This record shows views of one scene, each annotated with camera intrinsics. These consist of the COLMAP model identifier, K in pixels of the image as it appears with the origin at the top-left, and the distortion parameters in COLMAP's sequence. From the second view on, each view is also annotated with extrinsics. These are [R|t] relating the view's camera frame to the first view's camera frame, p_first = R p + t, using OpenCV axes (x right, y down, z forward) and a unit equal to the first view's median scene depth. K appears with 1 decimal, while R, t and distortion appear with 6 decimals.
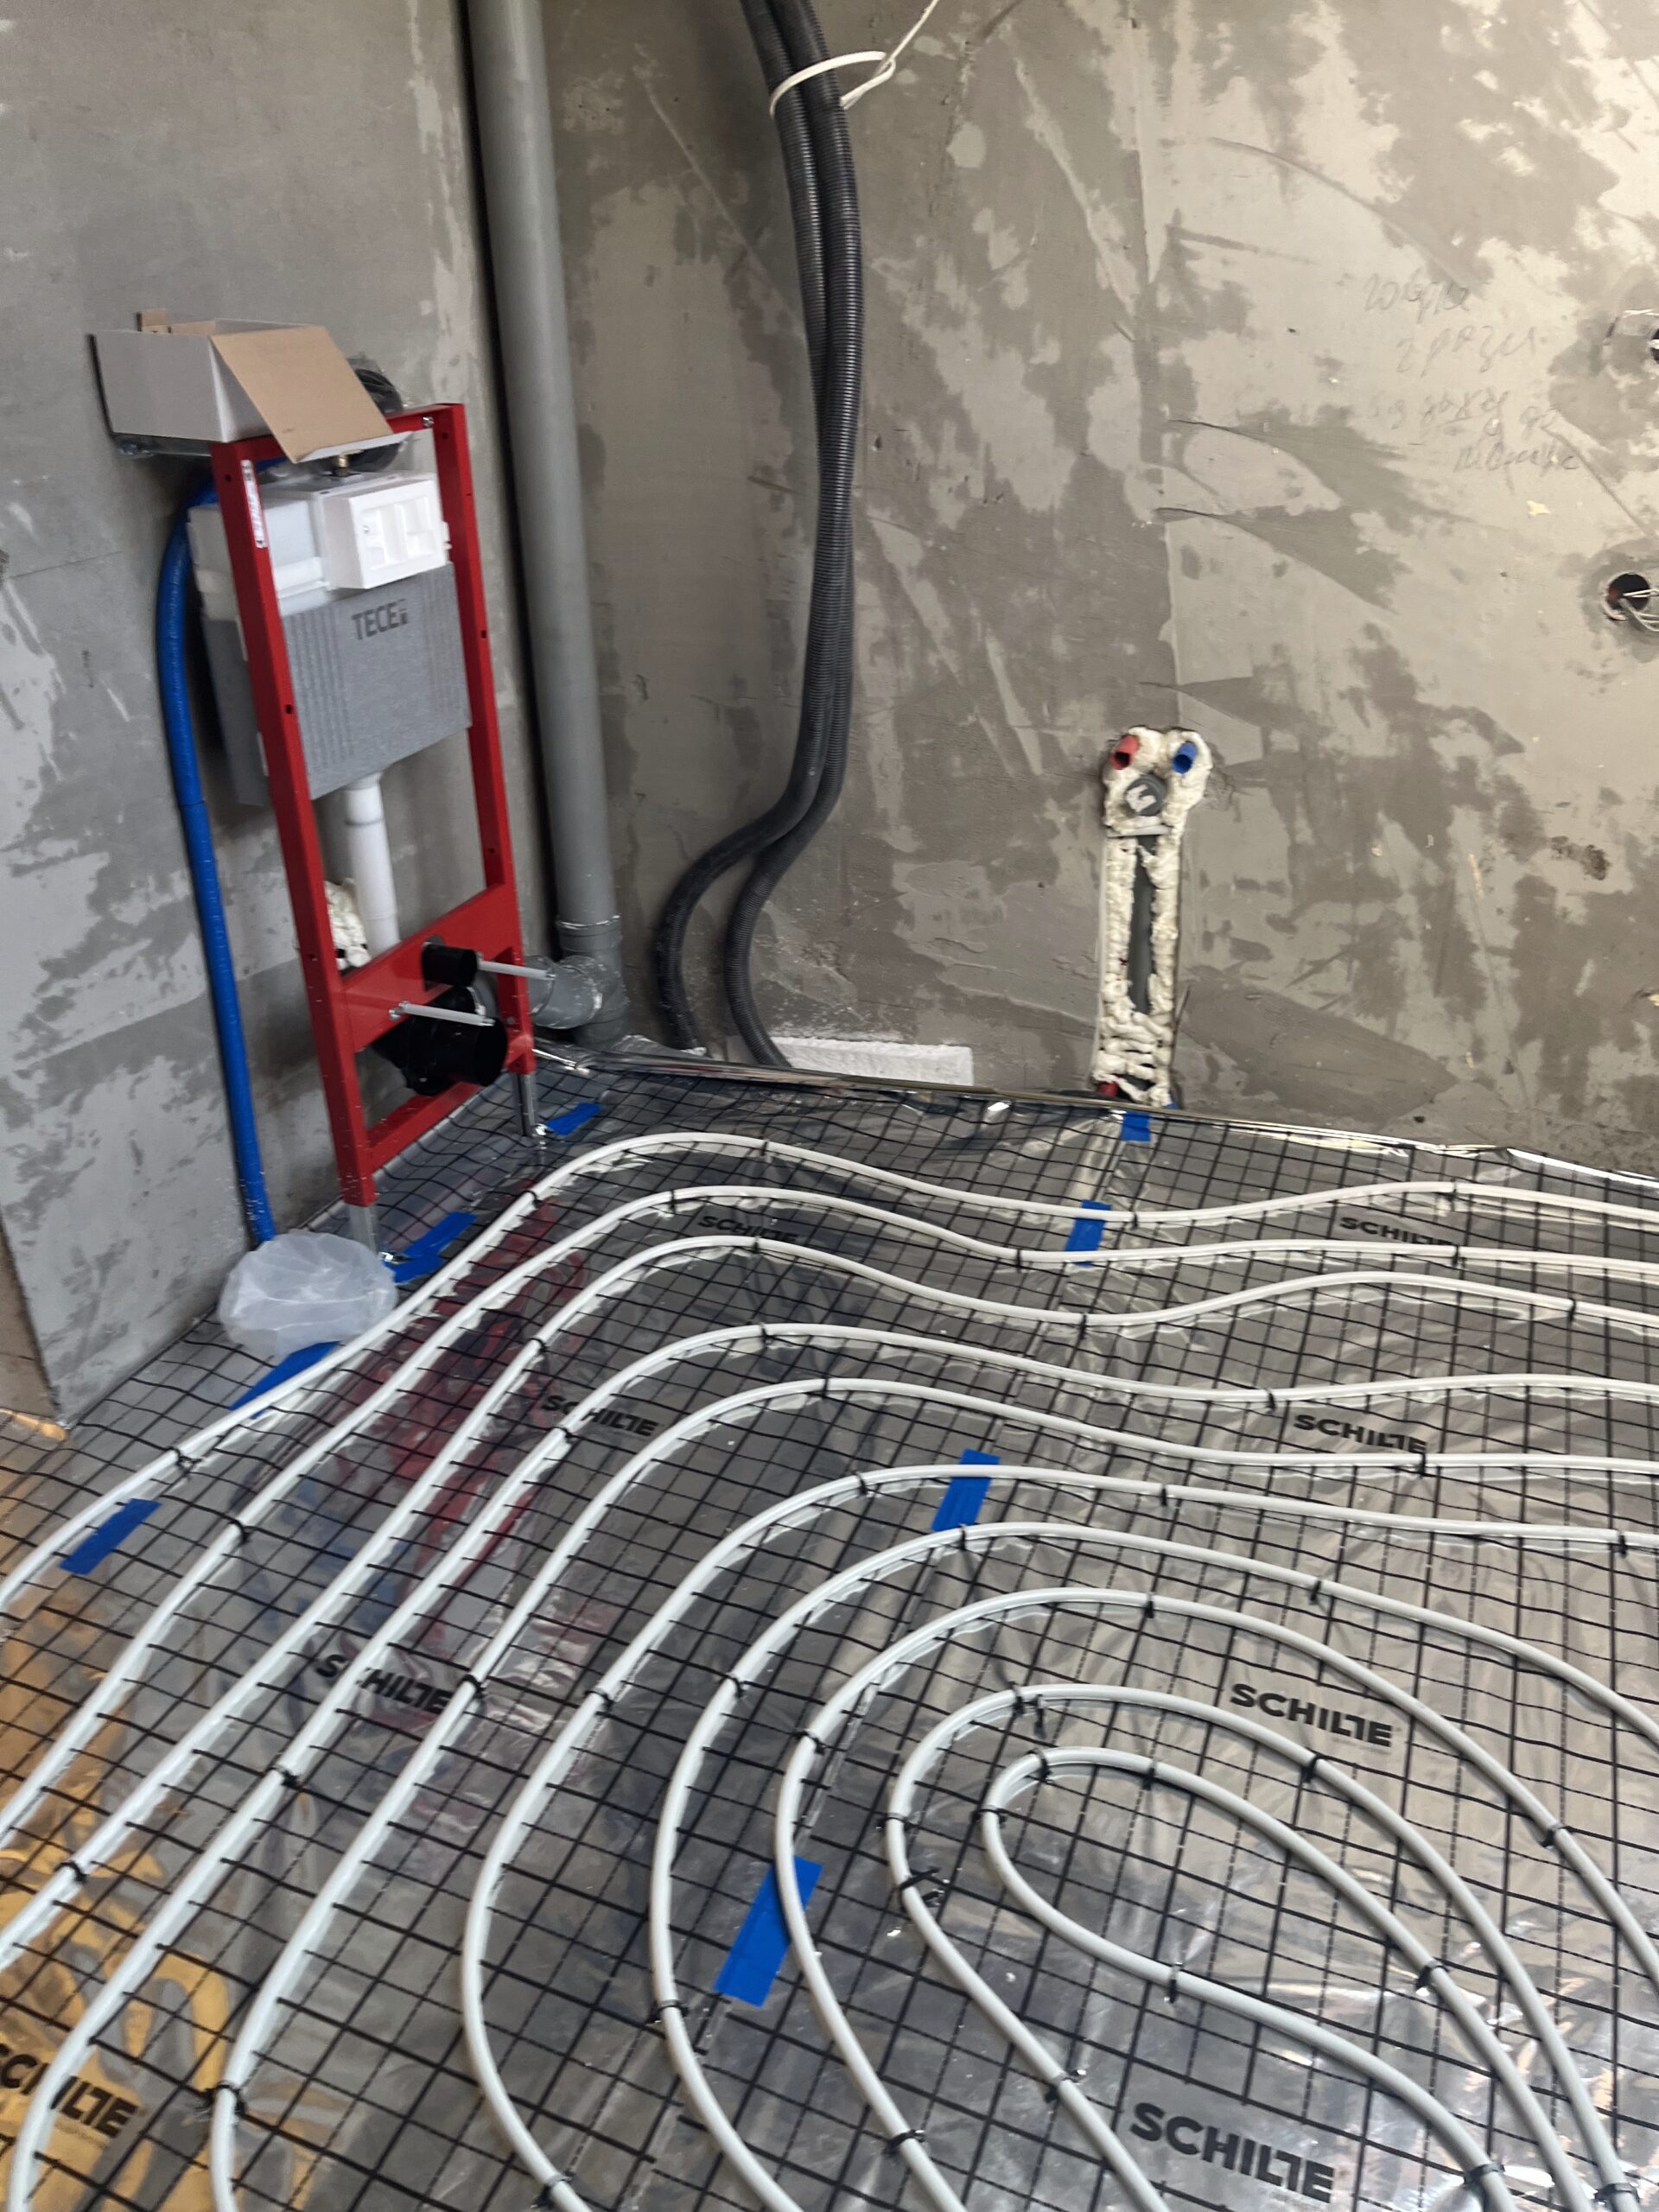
lens RADIAL K [[1630.1, 0, 829.5], [0, 1630.1, 1106.0], [0, 0, 1]] dist [0.051102, -0.086216]
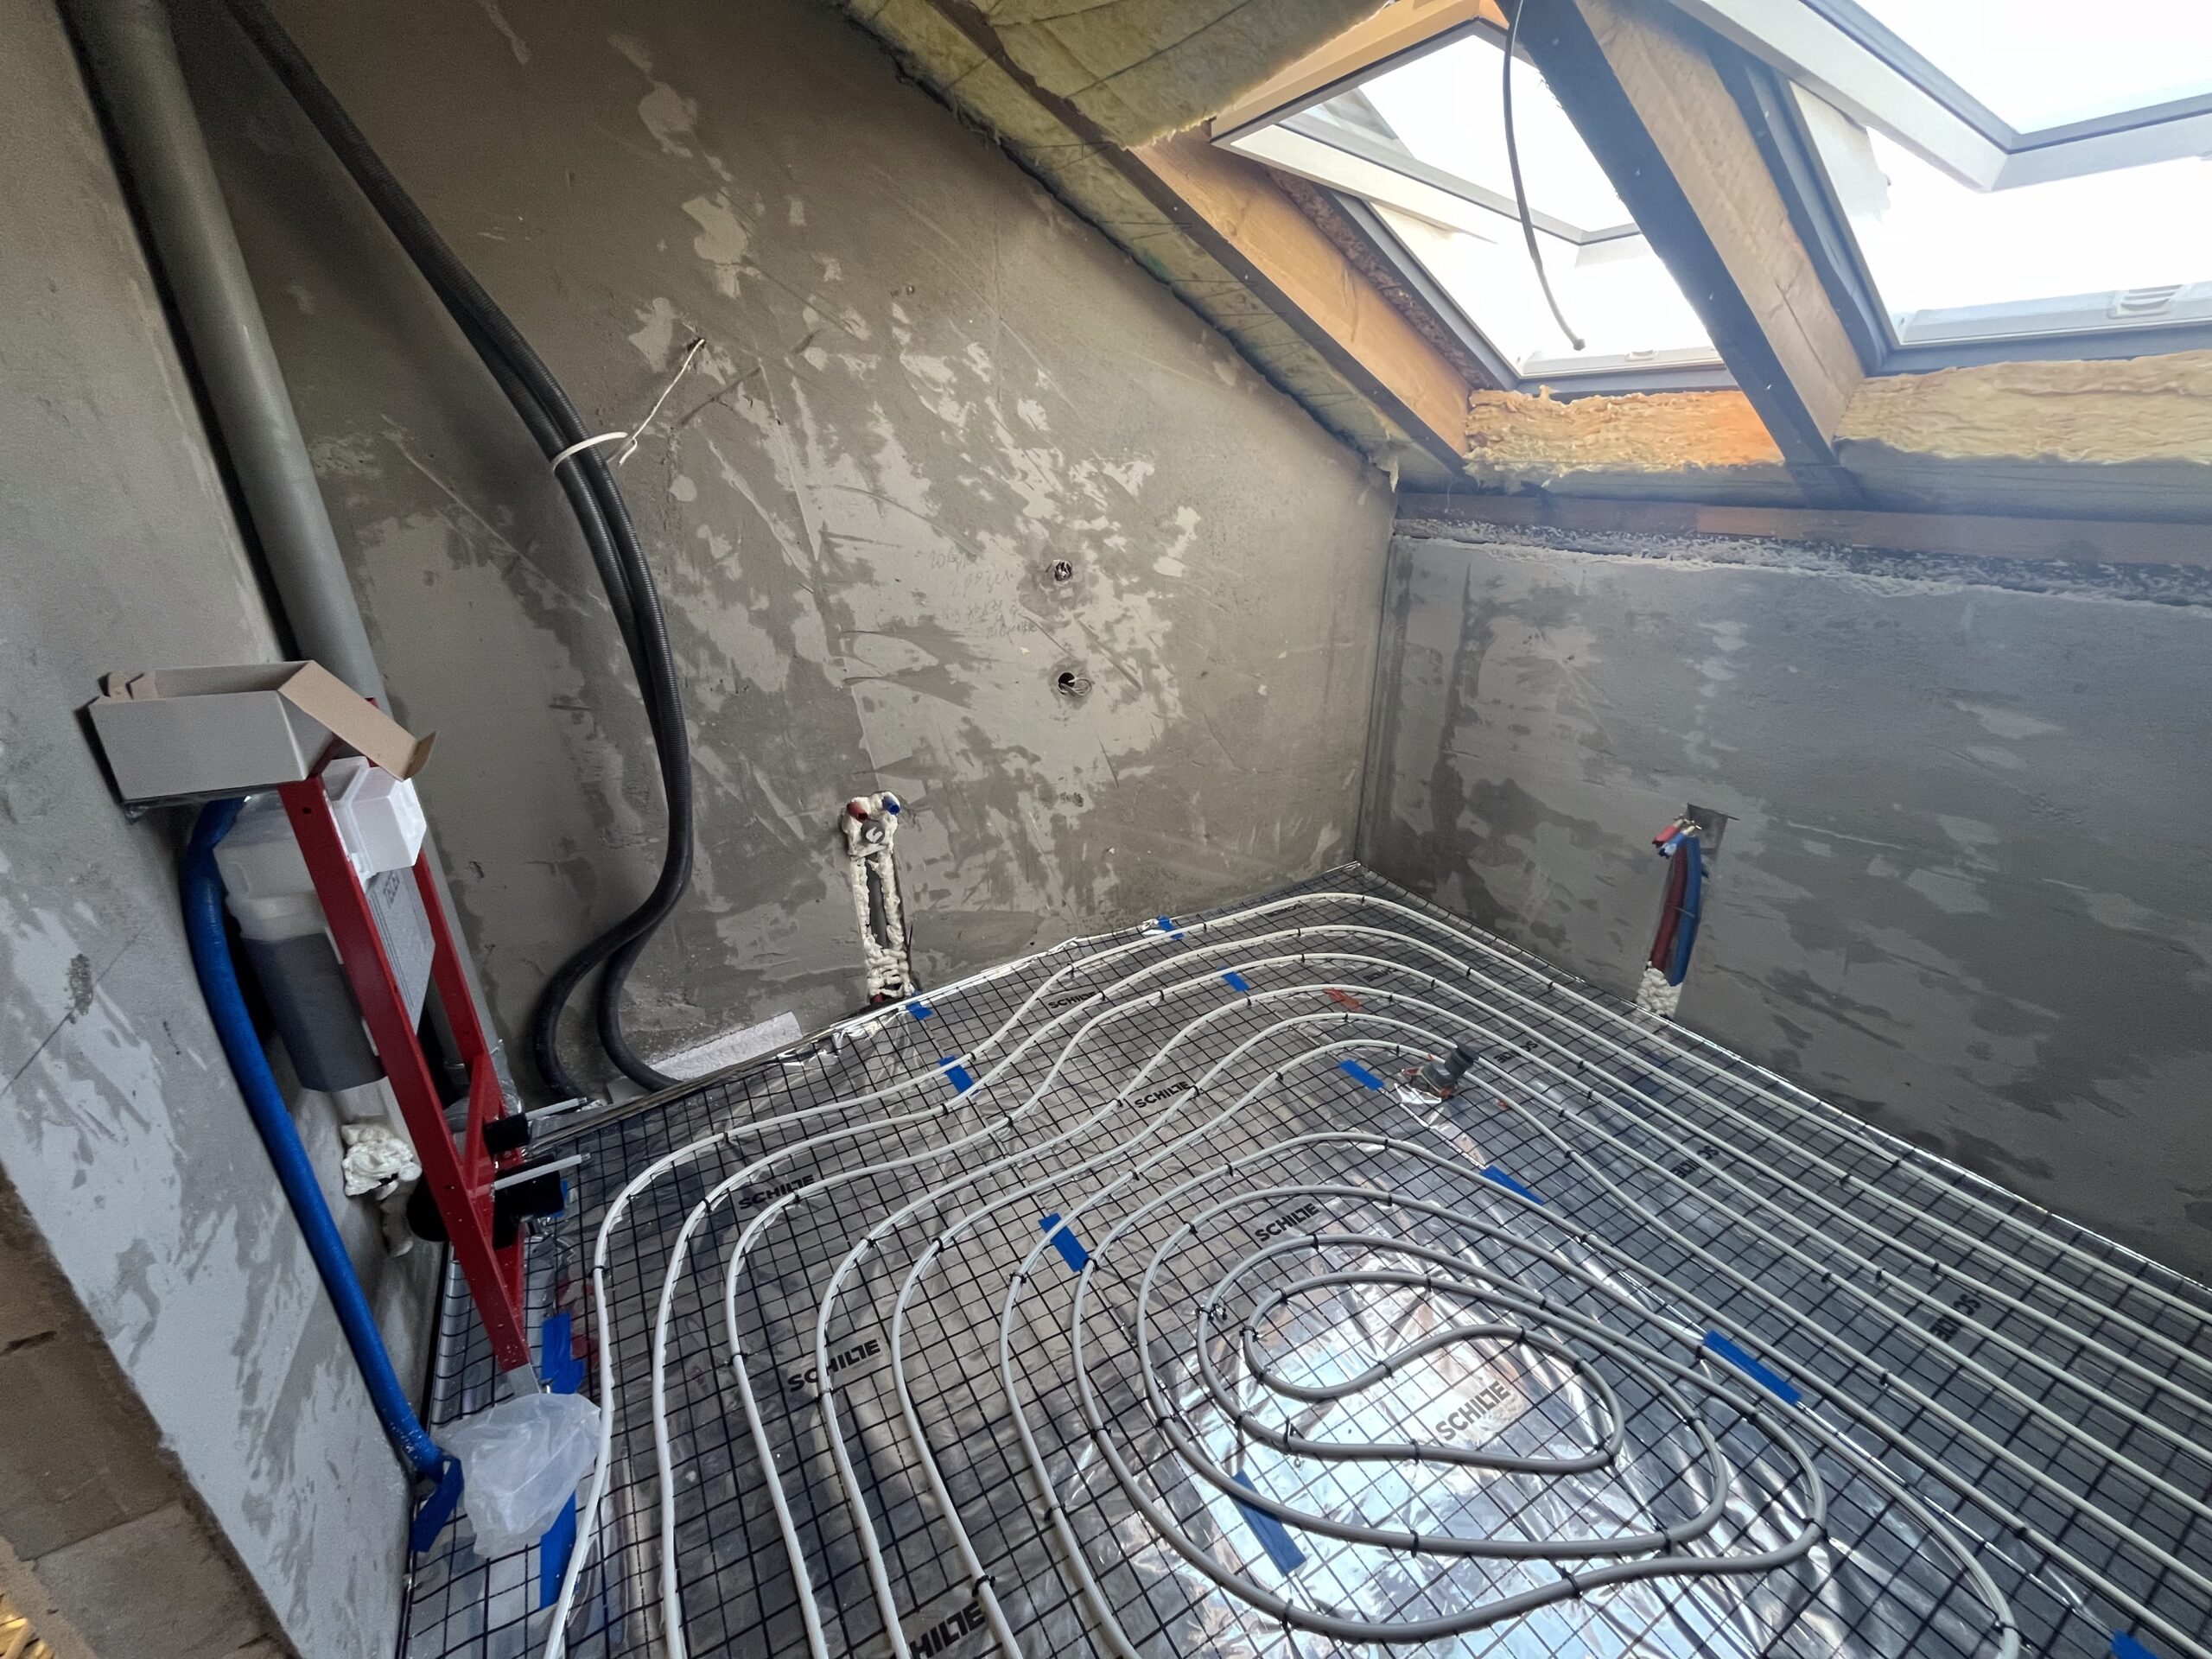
lens RADIAL K [[874.4, 0, 1106.0], [0, 874.4, 829.5], [0, 0, 1]] dist [-0.017460, 0.000111]
pose [[0.618851, -0.292229, 0.729126, -0.350226], [0.370727, 0.926999, 0.056878, -0.162999], [-0.692520, 0.235108, 0.682012, 0.205840]]
